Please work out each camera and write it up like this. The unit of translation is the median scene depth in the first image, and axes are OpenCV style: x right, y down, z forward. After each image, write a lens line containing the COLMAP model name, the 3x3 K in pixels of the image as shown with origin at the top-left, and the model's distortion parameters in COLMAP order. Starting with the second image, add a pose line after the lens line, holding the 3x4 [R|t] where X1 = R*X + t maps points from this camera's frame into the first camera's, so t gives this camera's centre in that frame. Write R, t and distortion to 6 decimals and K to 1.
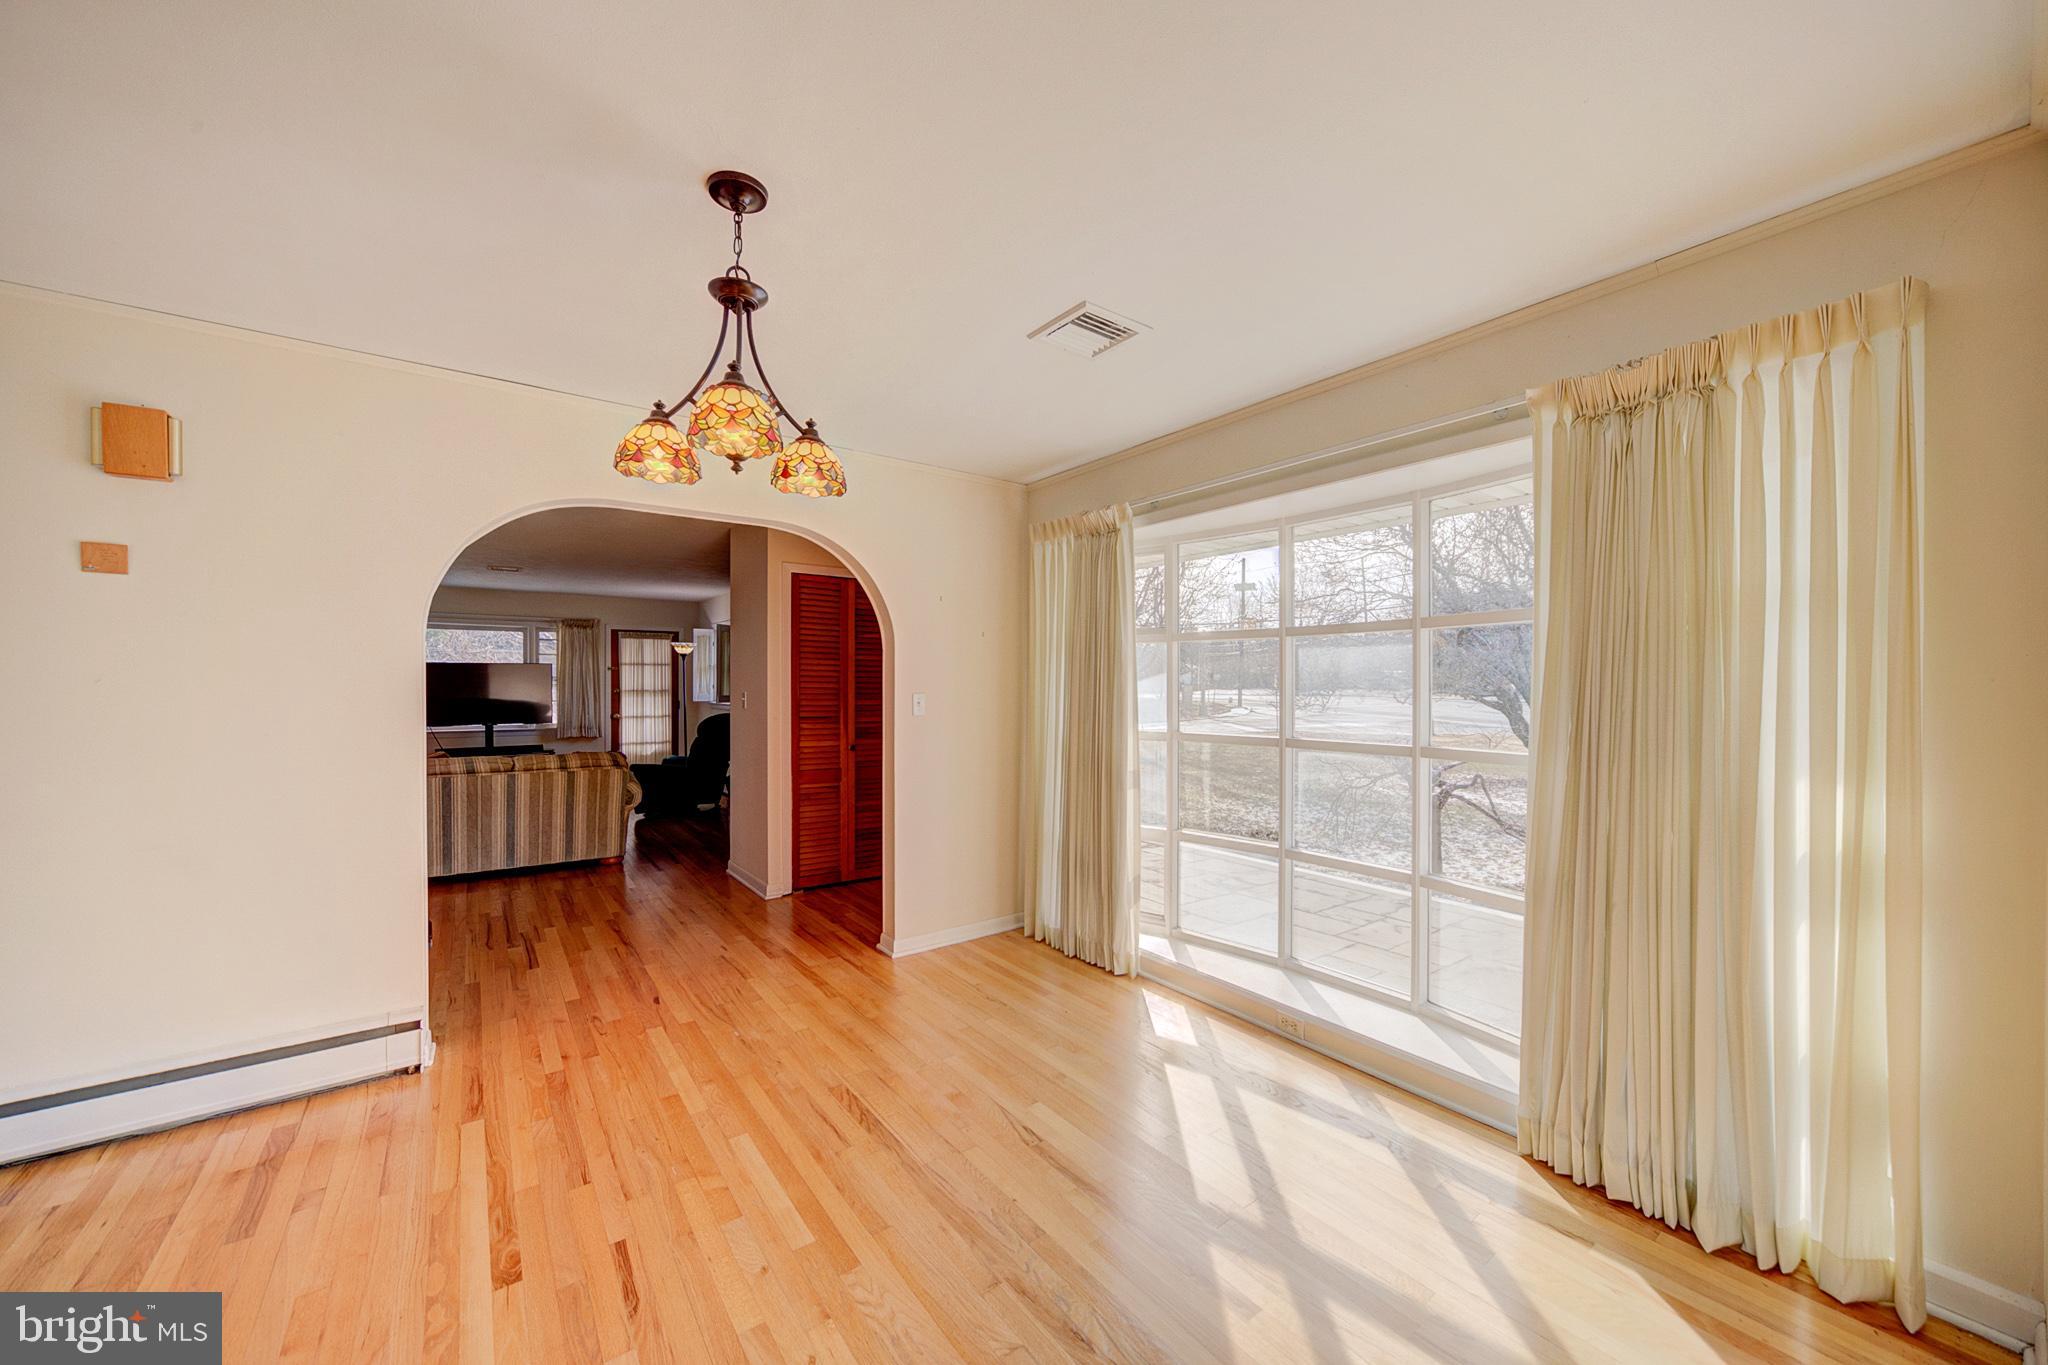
lens RADIAL K [[742.9, 0, 1018.6], [0, 742.9, 687.6], [0, 0, 1]] dist [-0.000615, -0.000006]
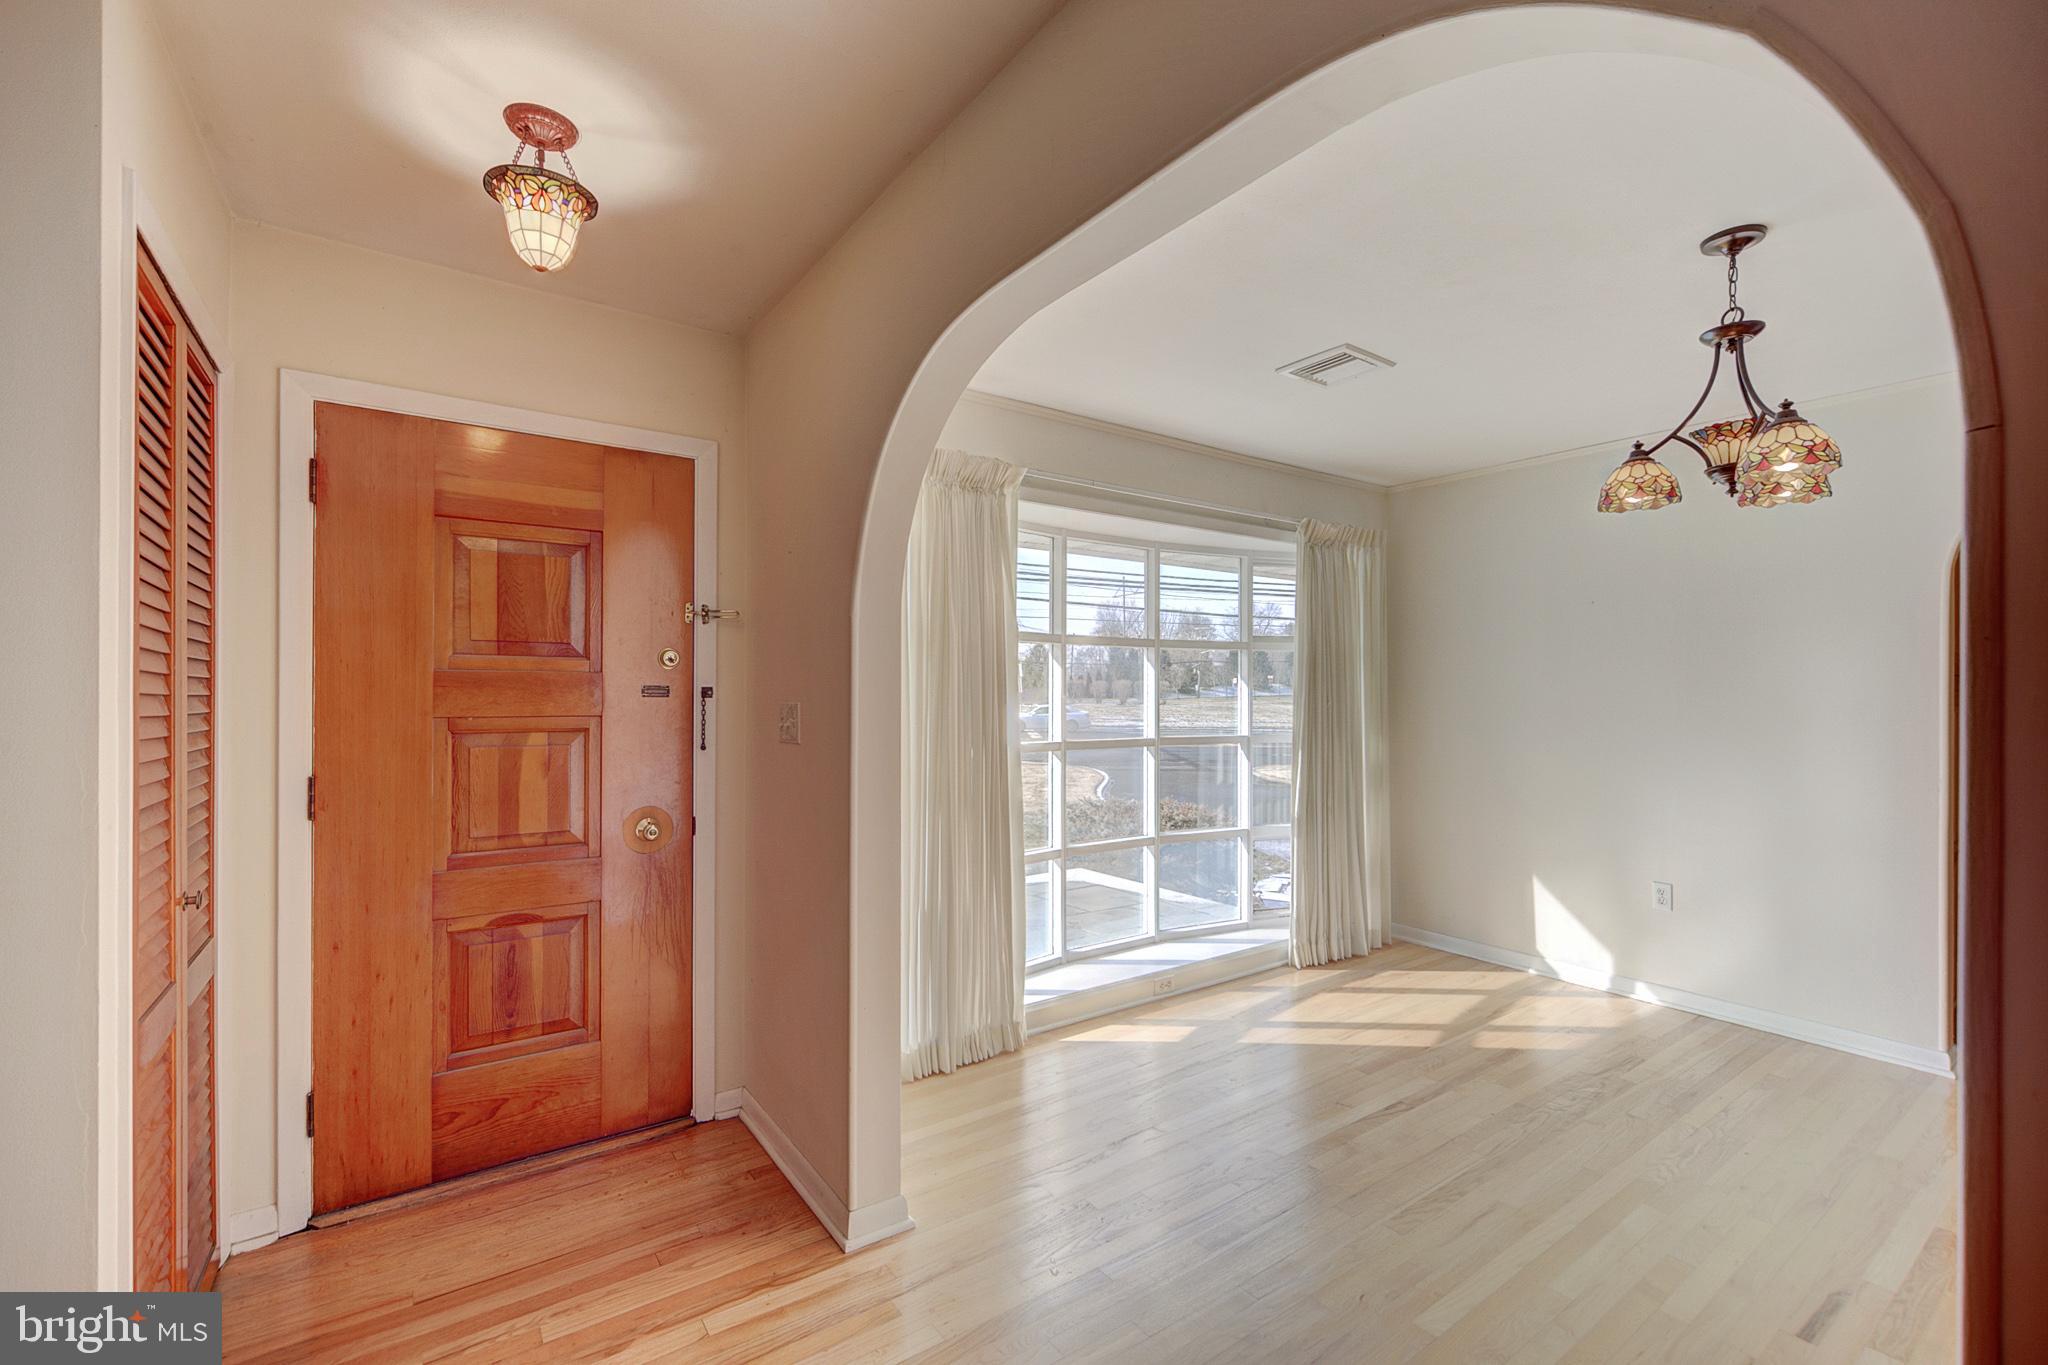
lens RADIAL K [[870.3, 0, 1025.0], [0, 870.3, 697.6], [0, 0, 1]] dist [-0.000813, -0.000067]
pose [[0.017238, 0.000848, 0.999851, -1.251739], [0.002664, 0.999996, -0.000894, 0.011360], [-0.999848, 0.002679, 0.017236, 1.514184]]
